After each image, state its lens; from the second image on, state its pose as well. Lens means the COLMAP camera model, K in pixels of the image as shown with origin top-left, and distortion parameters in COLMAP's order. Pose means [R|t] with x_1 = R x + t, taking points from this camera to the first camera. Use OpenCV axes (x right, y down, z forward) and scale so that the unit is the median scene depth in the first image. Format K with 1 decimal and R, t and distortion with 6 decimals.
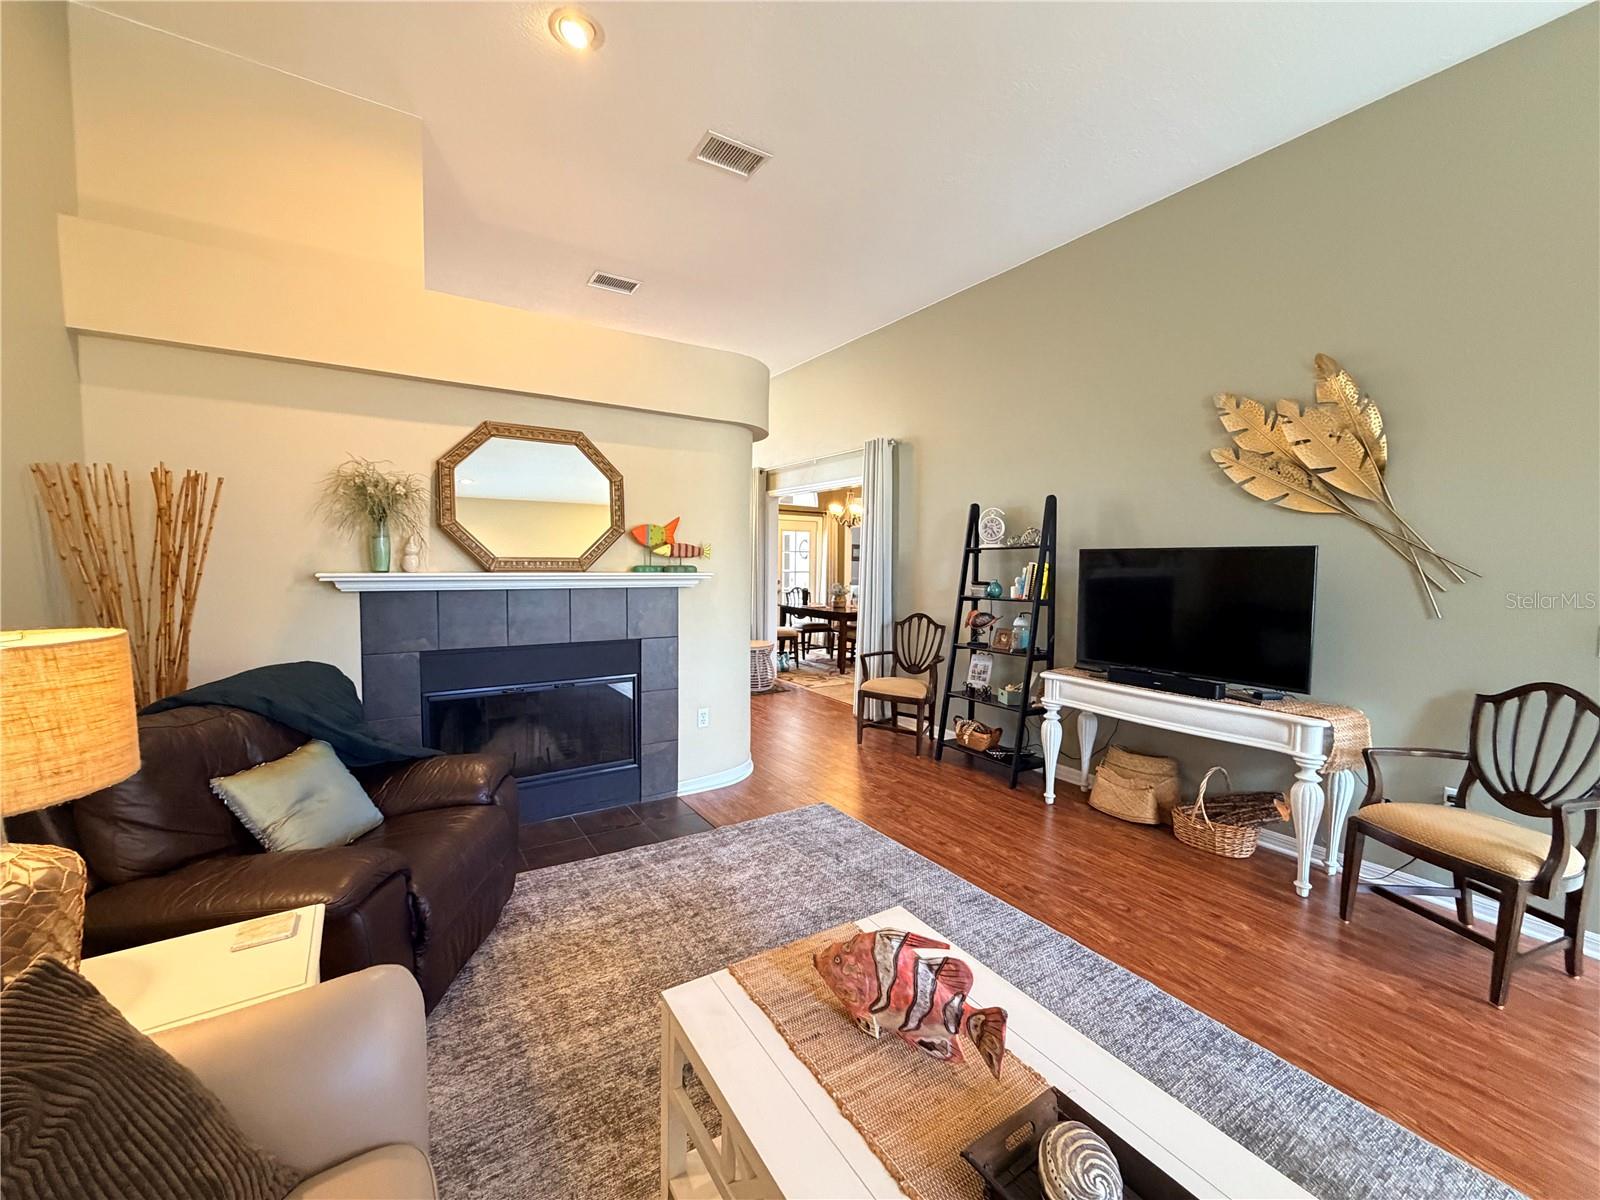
lens RADIAL K [[638.4, 0, 794.9], [0, 638.4, 598.5], [0, 0, 1]] dist [-0.000071, 0.000261]
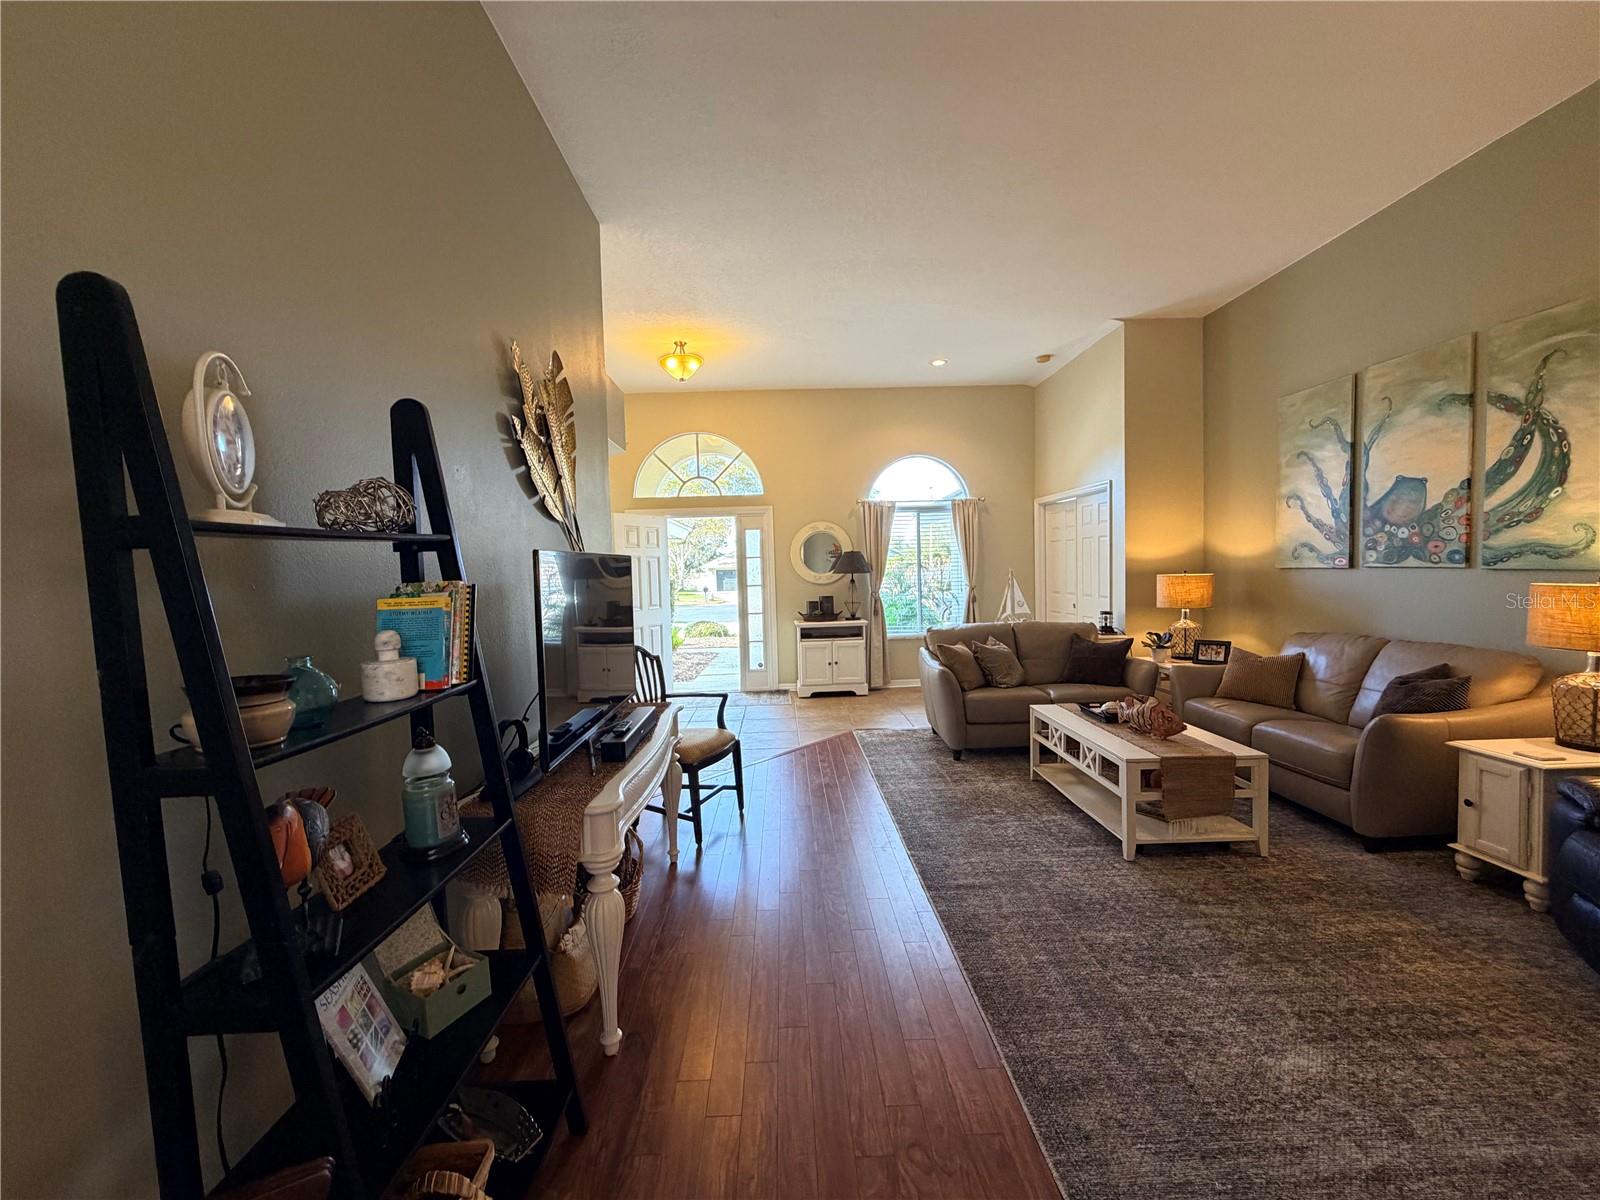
lens RADIAL K [[638.4, 0, 794.9], [0, 638.4, 598.5], [0, 0, 1]] dist [-0.000071, 0.000261]
pose [[-0.854318, -0.014736, 0.519542, 0.020307], [0.047987, 0.993092, 0.107076, -0.096903], [-0.517531, 0.116408, -0.847709, 1.541617]]
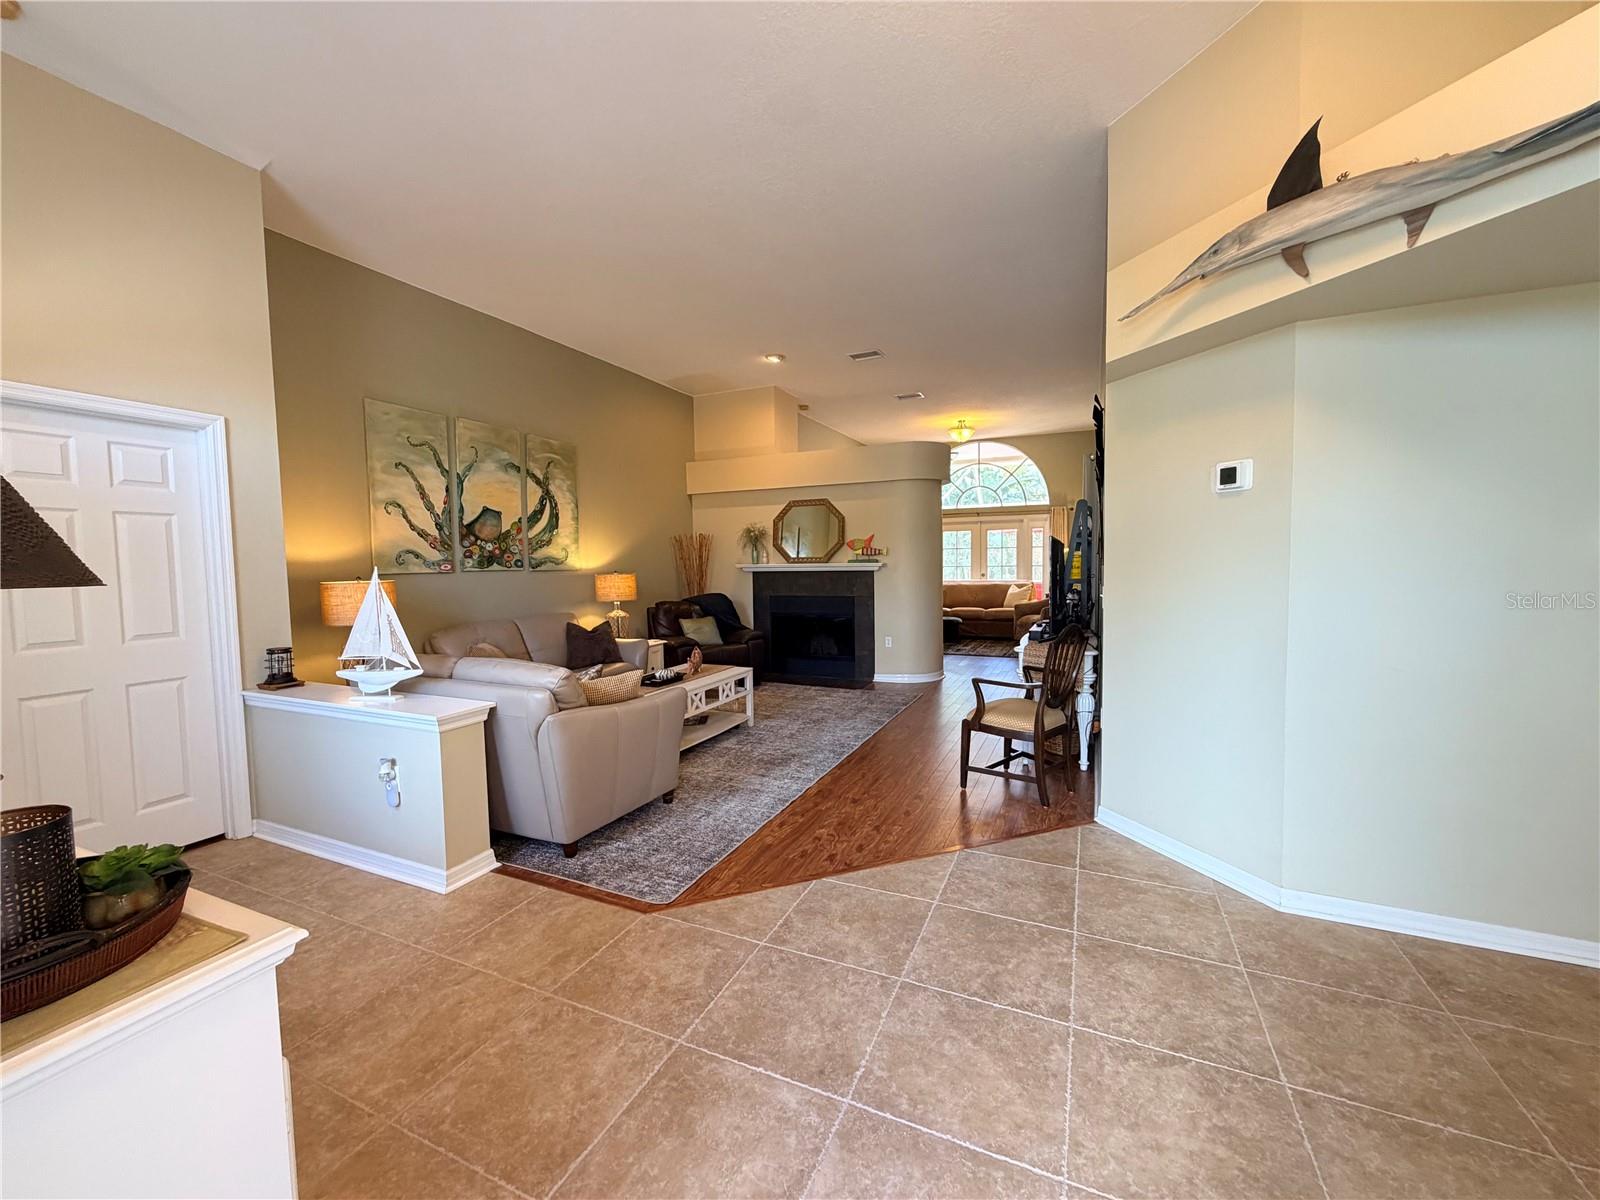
lens RADIAL K [[638.4, 0, 794.9], [0, 638.4, 598.5], [0, 0, 1]] dist [-0.000071, 0.000261]
pose [[0.536189, 0.028632, -0.843612, 1.529290], [-0.028272, 0.999473, 0.015953, 0.048837], [0.843624, 0.015297, 0.536716, -0.261170]]
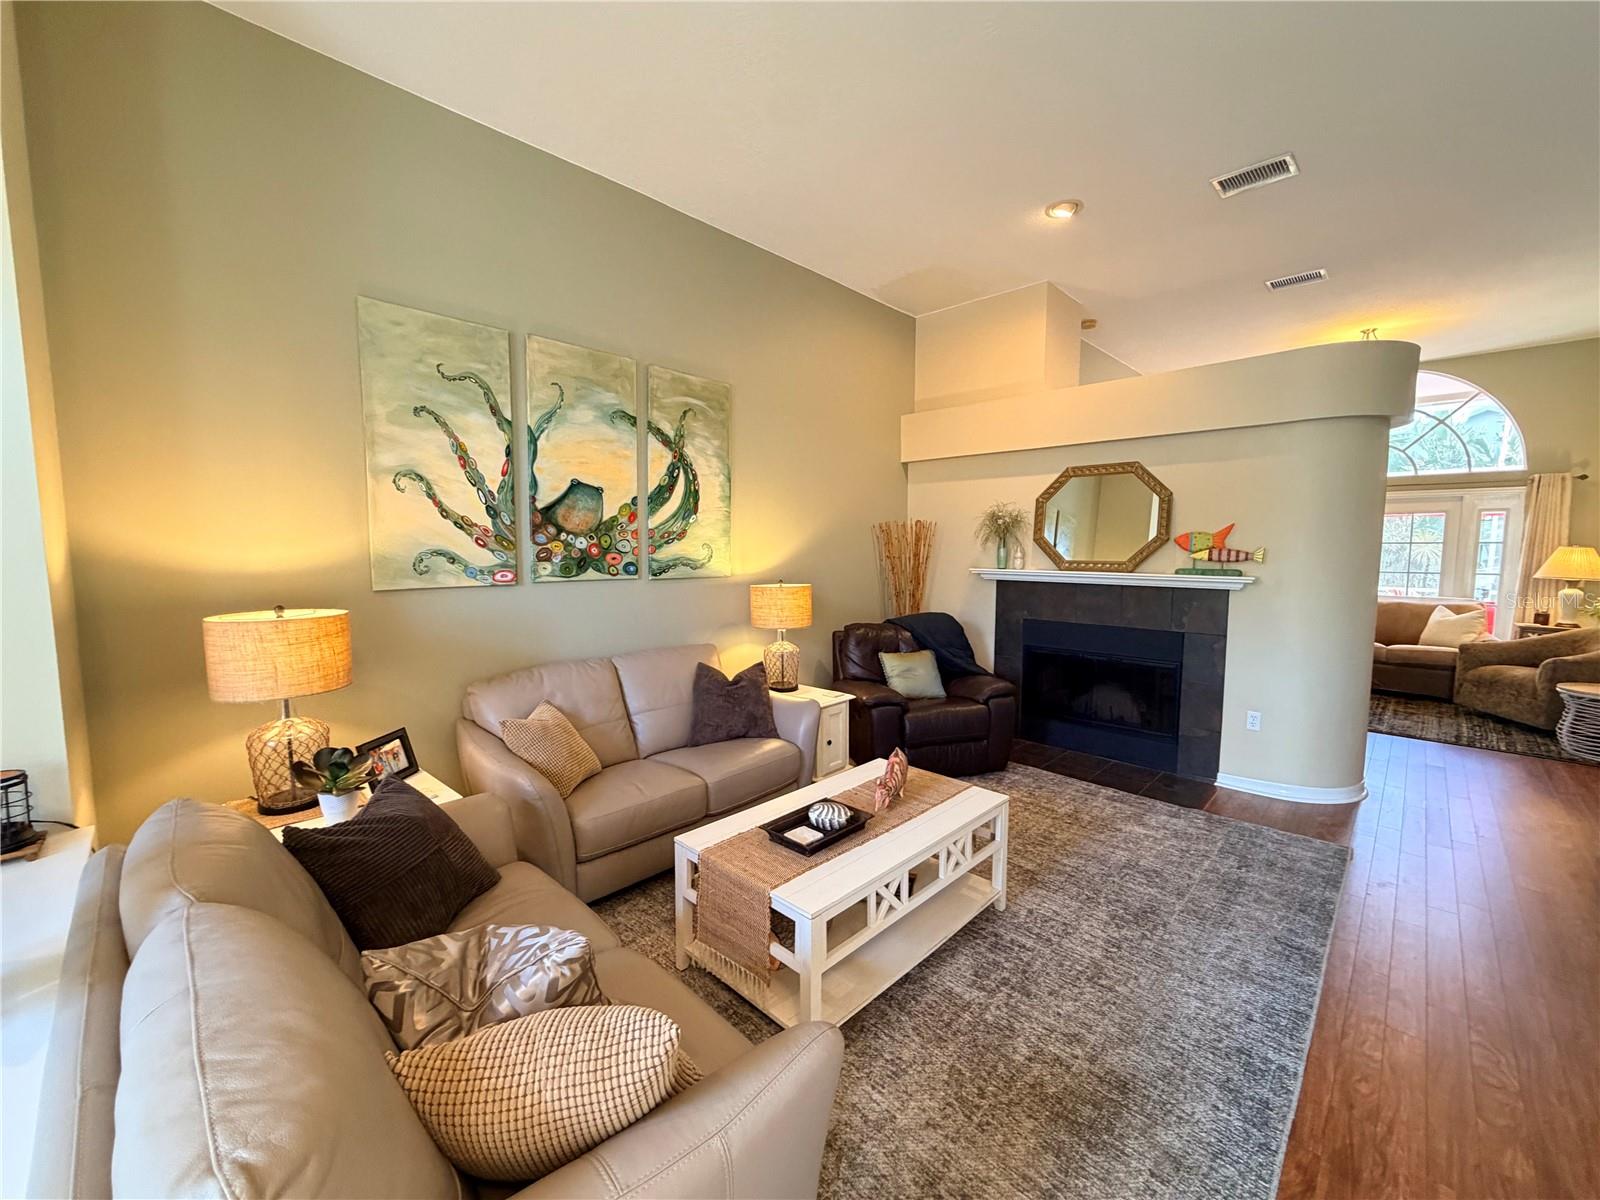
lens RADIAL K [[638.4, 0, 794.9], [0, 638.4, 598.5], [0, 0, 1]] dist [-0.000071, 0.000261]
pose [[0.225184, 0.070531, -0.971760, 0.803405], [-0.057338, 0.996607, 0.059047, -0.028789], [0.972628, 0.042423, 0.228464, 0.067842]]
